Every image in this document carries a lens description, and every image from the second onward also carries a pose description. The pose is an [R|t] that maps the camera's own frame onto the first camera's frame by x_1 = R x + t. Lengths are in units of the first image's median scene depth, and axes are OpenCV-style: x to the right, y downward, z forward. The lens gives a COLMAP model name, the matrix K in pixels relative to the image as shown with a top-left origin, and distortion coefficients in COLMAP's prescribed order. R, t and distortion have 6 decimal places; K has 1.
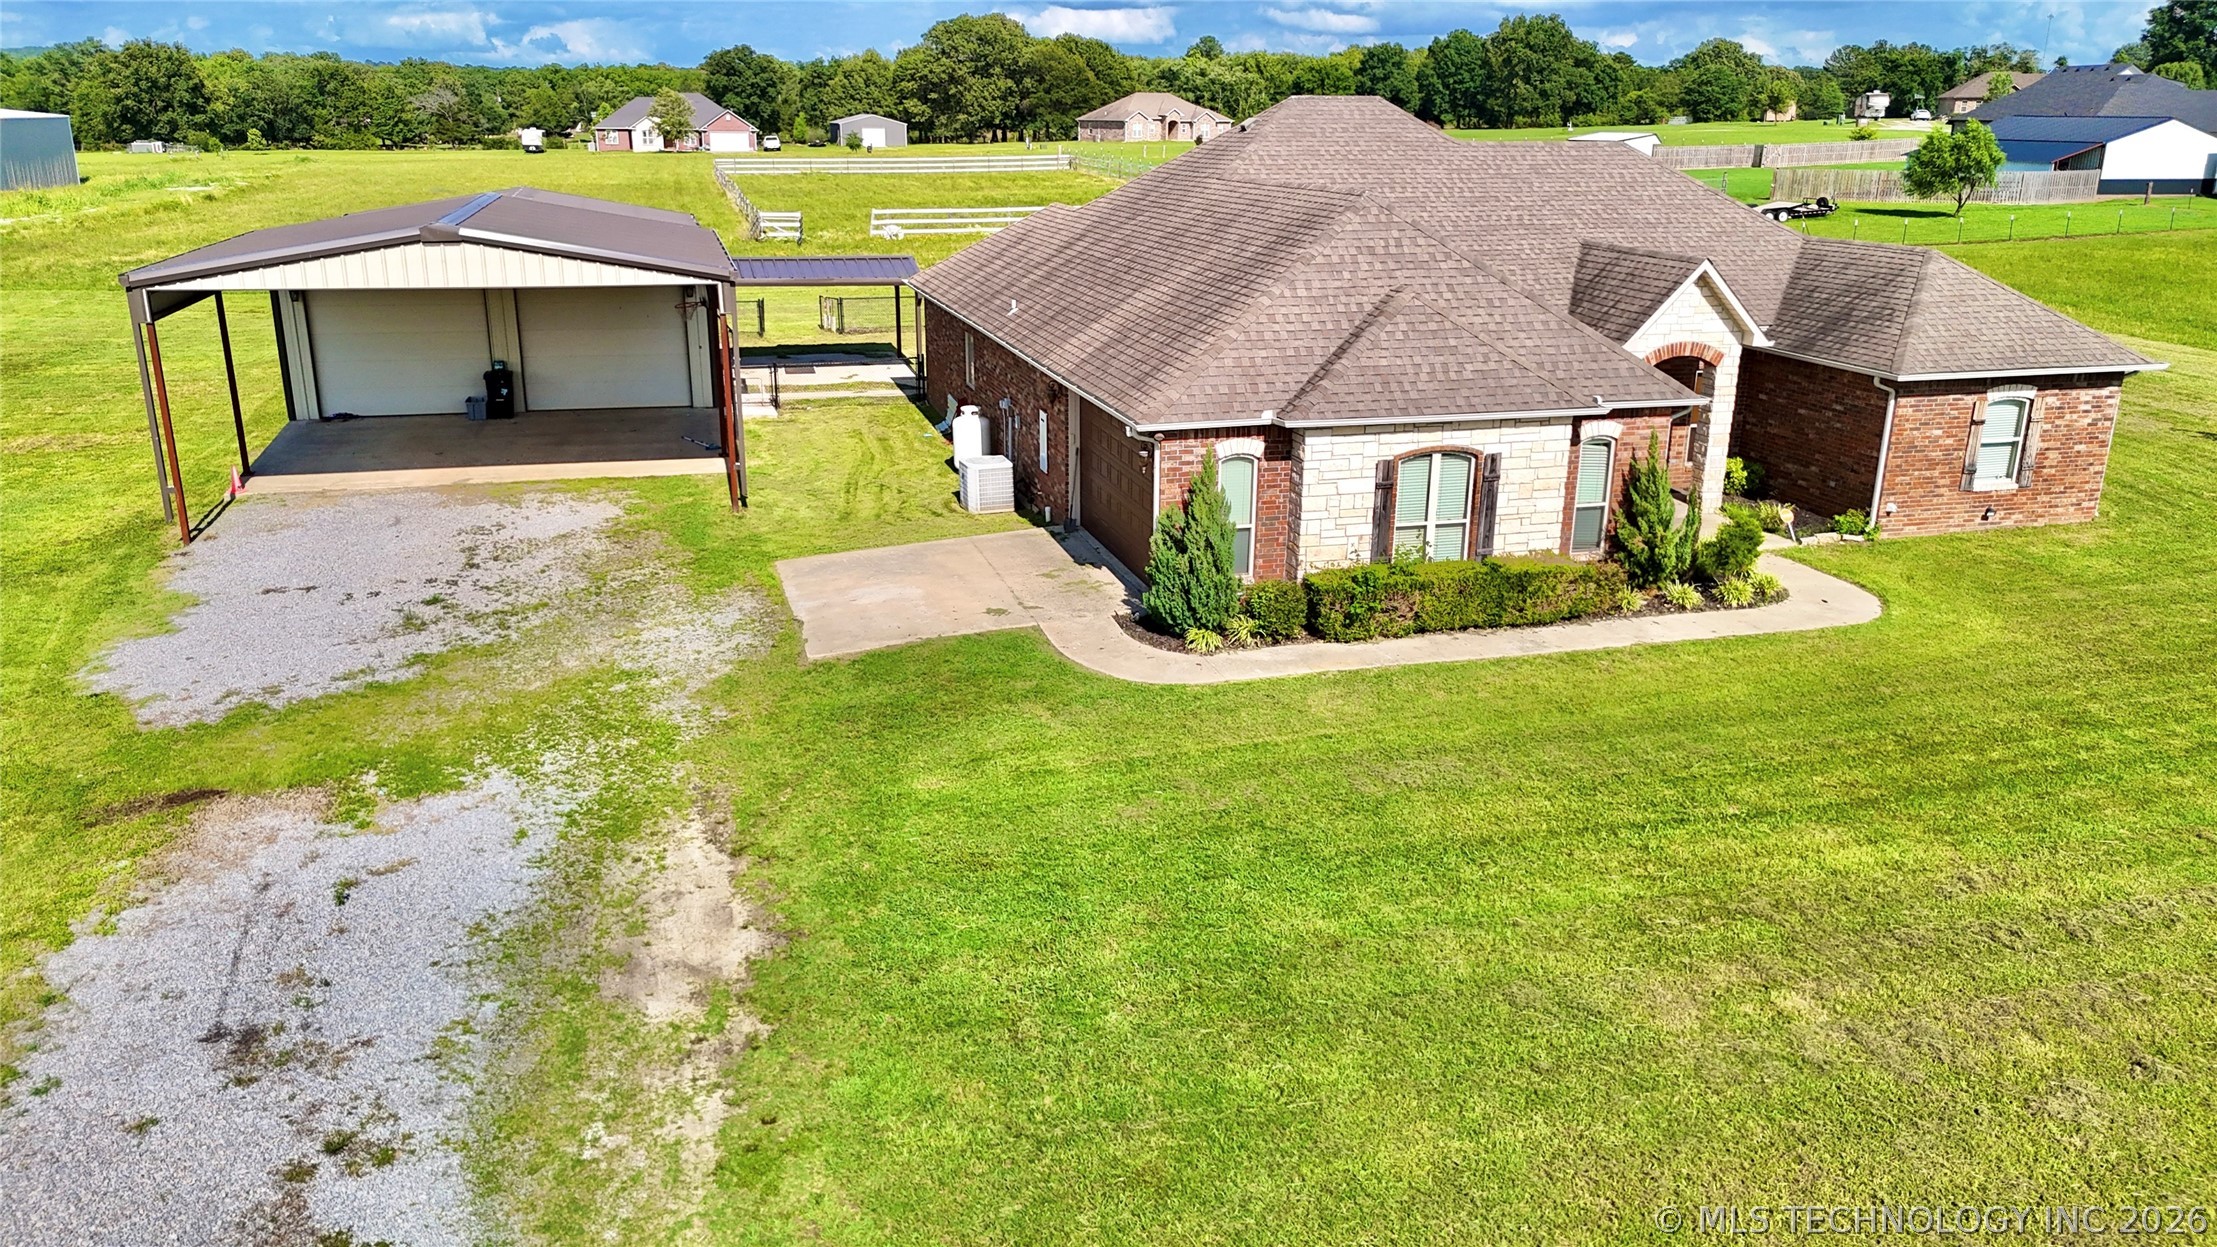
lens RADIAL K [[1628.1, 0, 1109.1], [0, 1628.1, 636.9], [0, 0, 1]] dist [0.072904, -0.075086]
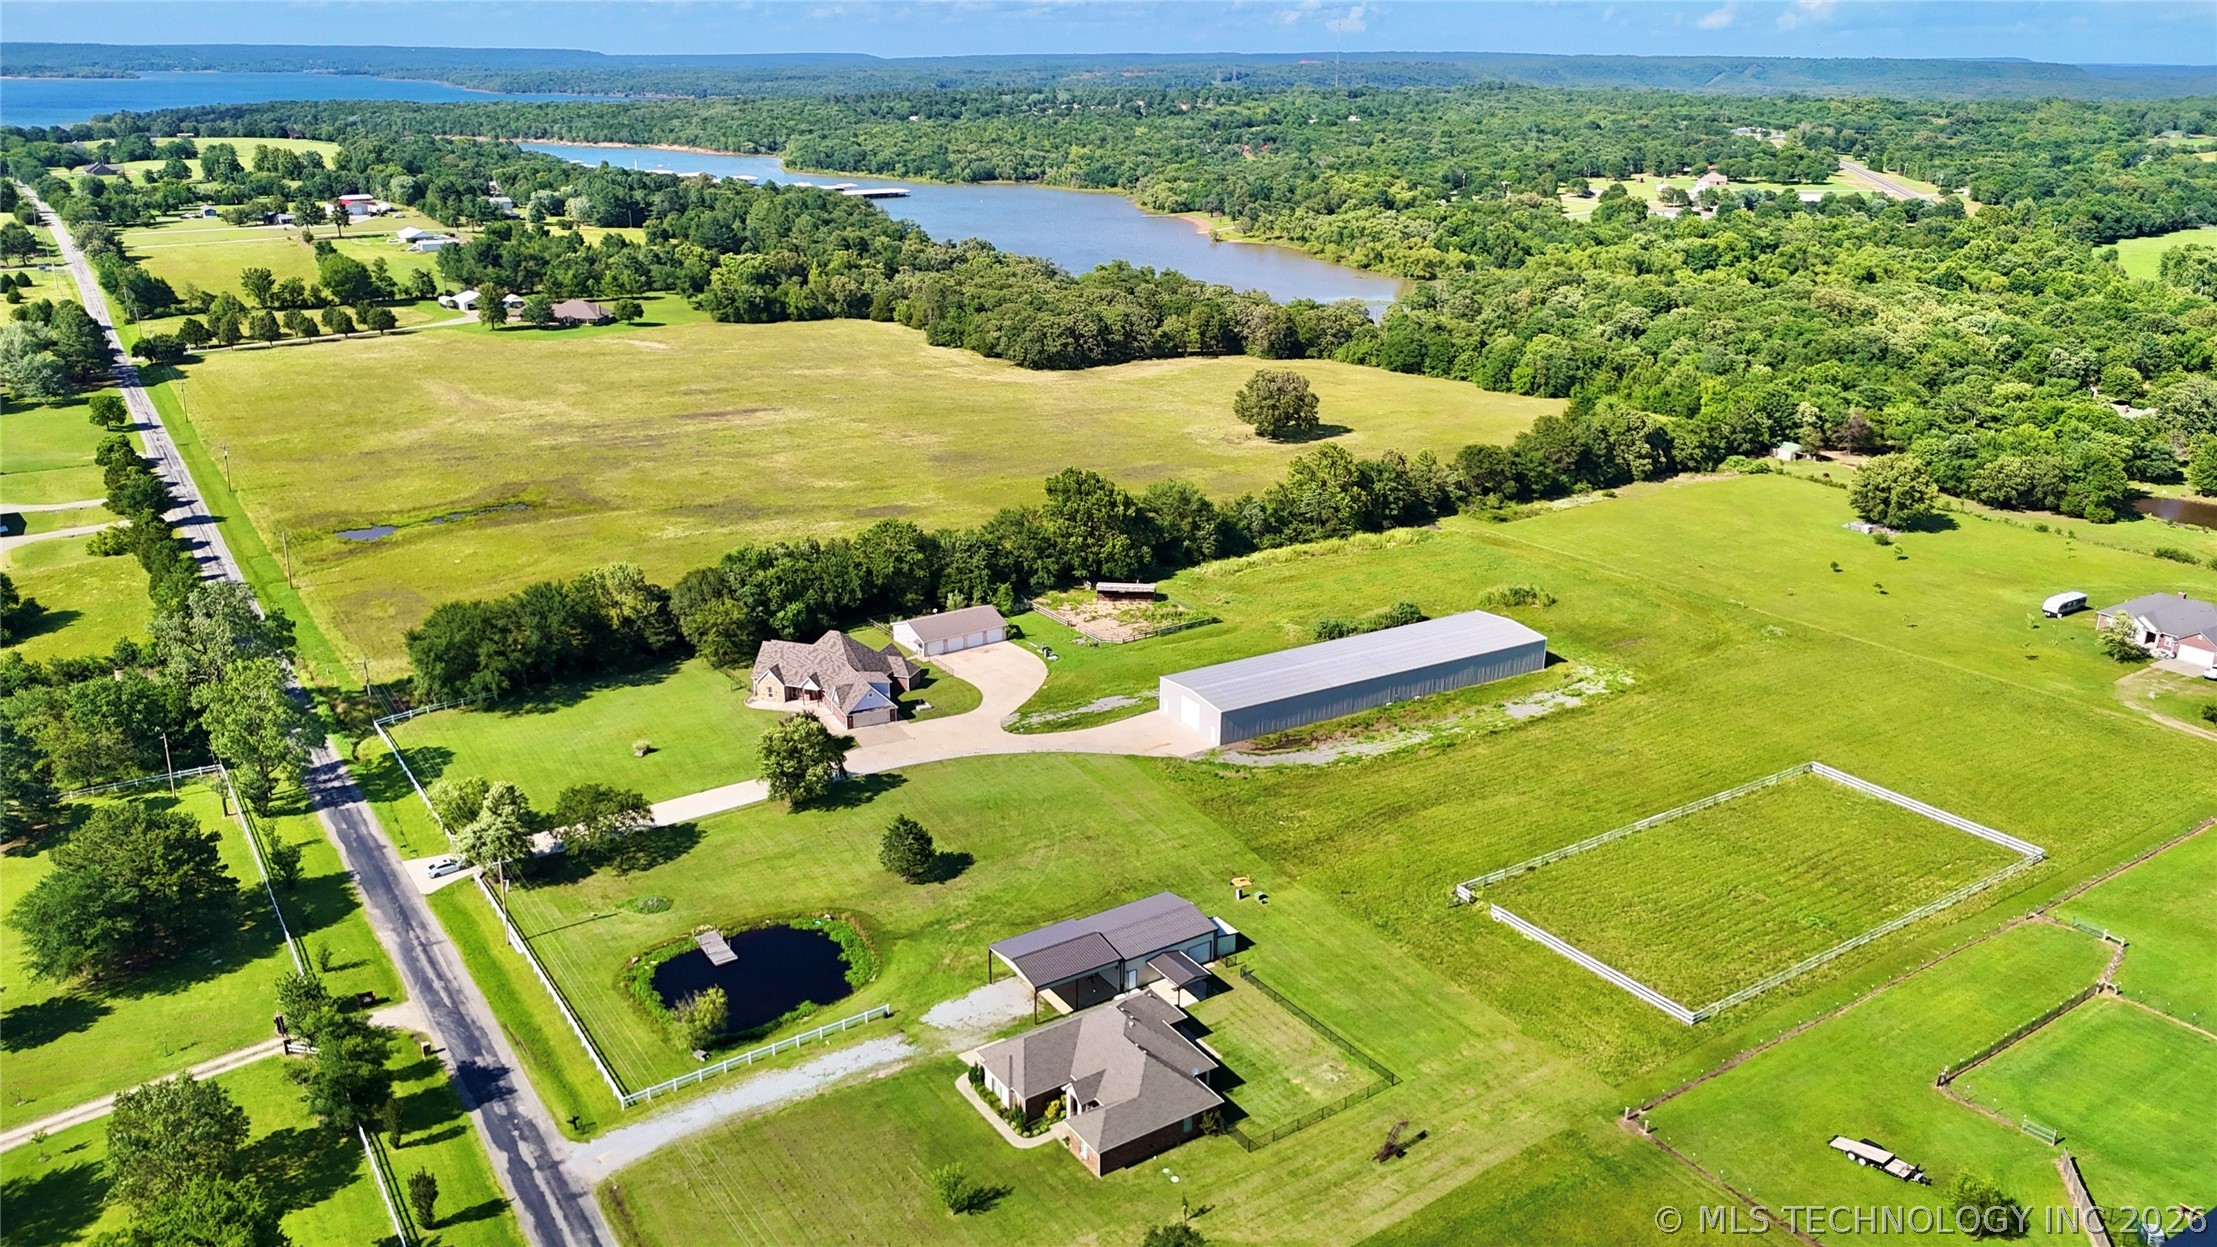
lens RADIAL K [[1628.1, 0, 1101.5], [0, 1628.1, 619.0], [0, 0, 1]] dist [0.072904, -0.075086]
pose [[0.301572, 0.302487, -0.904188, 1.601631], [-0.294252, 0.931574, 0.213507, -0.943963], [0.906901, 0.201672, 0.369944, -0.395324]]
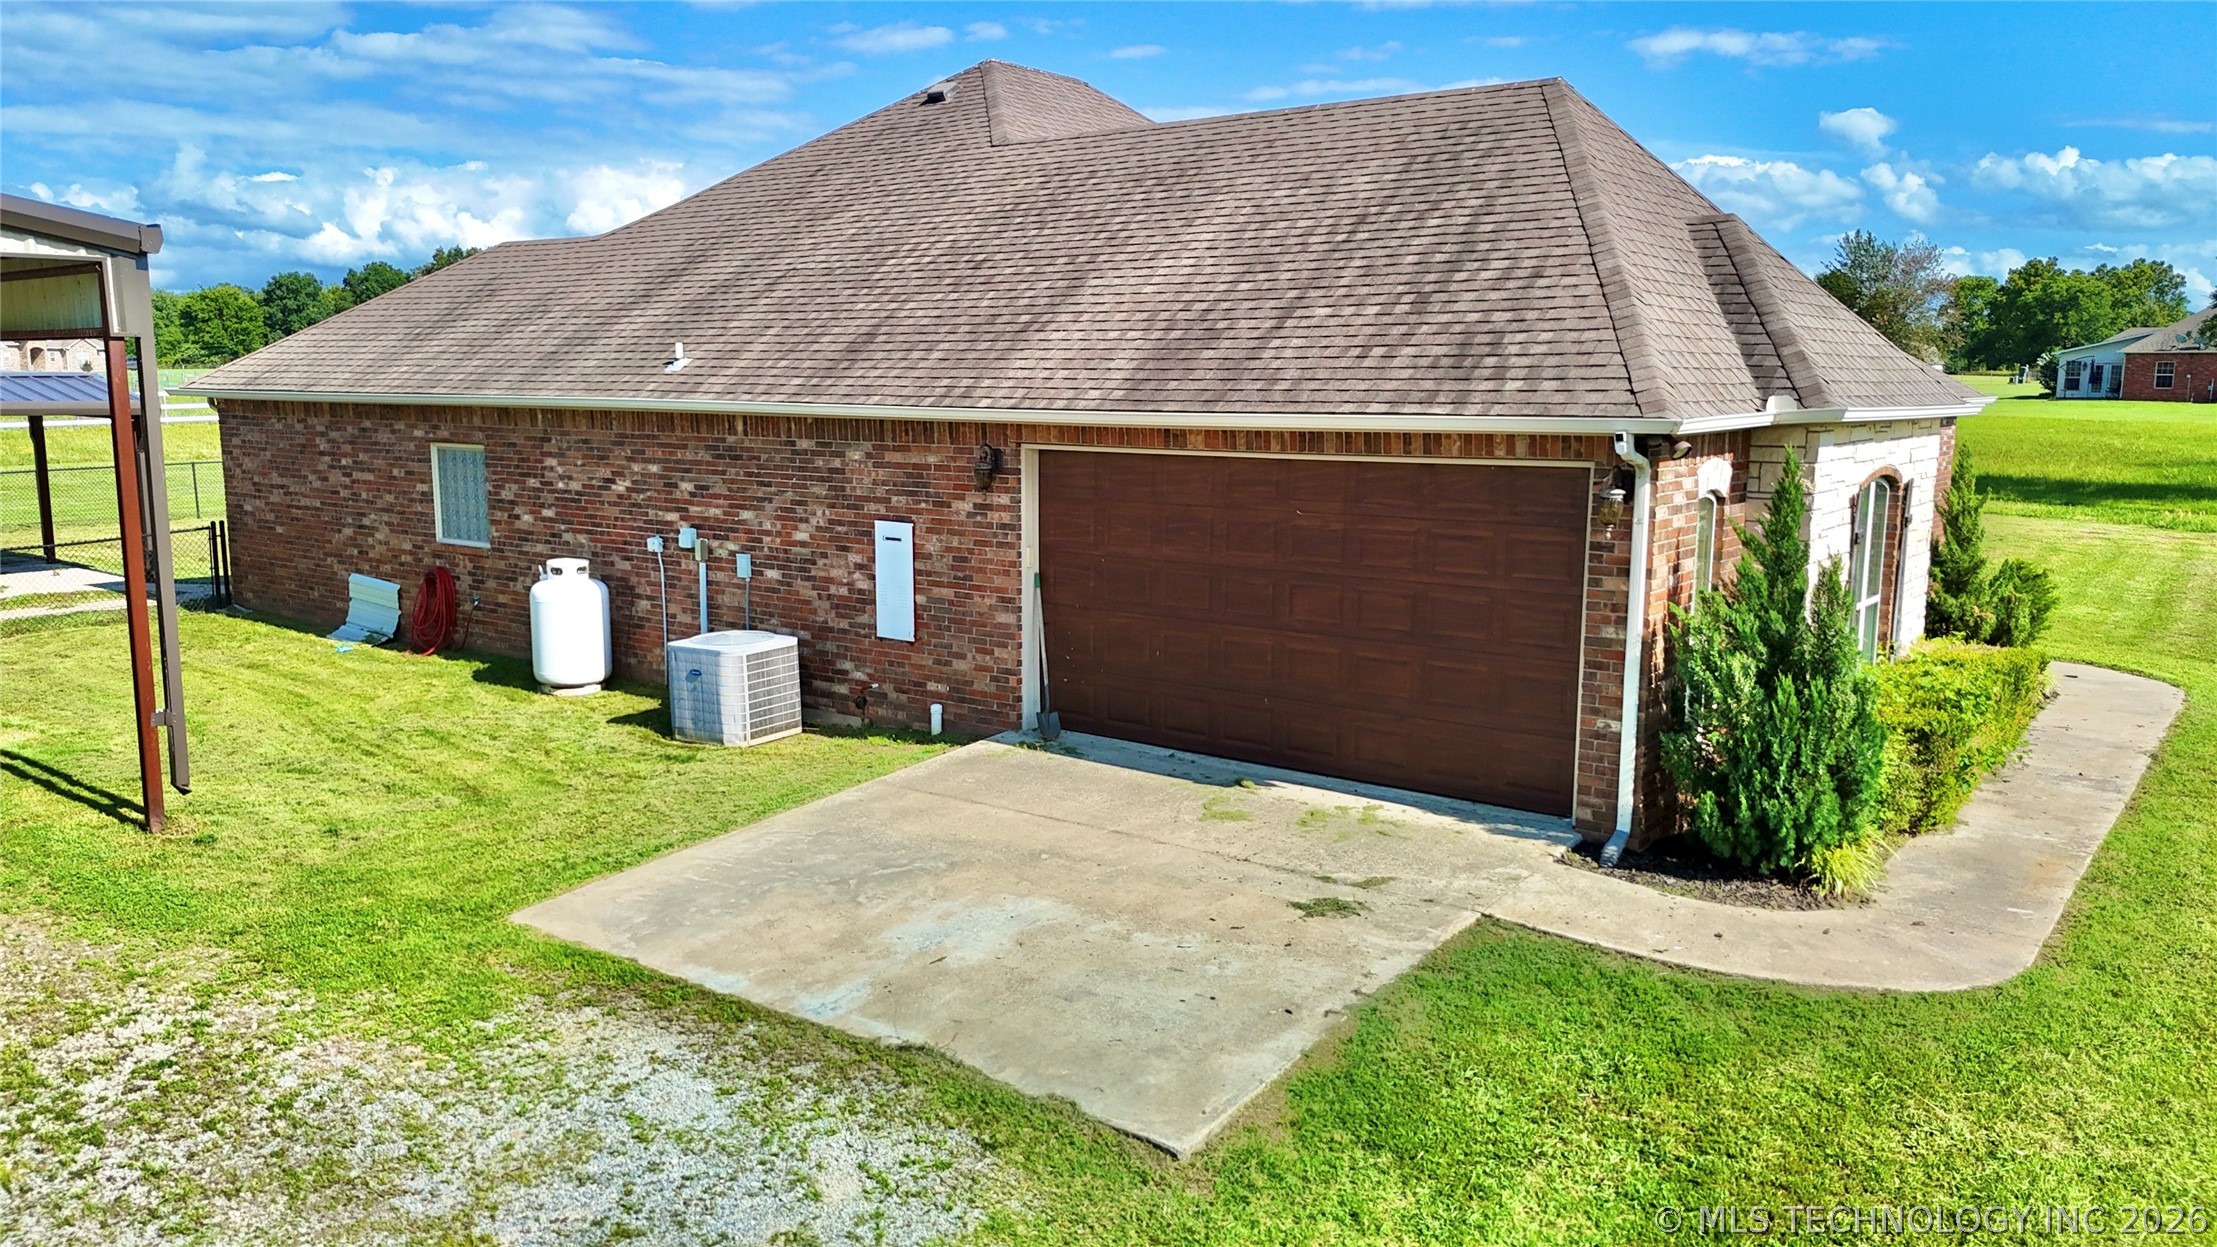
lens RADIAL K [[1628.1, 0, 1103.7], [0, 1628.1, 619.7], [0, 0, 1]] dist [0.072904, -0.075086]
pose [[0.801166, -0.094529, 0.590930, -0.103124], [0.186364, 0.977754, -0.096259, -0.016828], [-0.568685, 0.187247, 0.800959, 0.198836]]
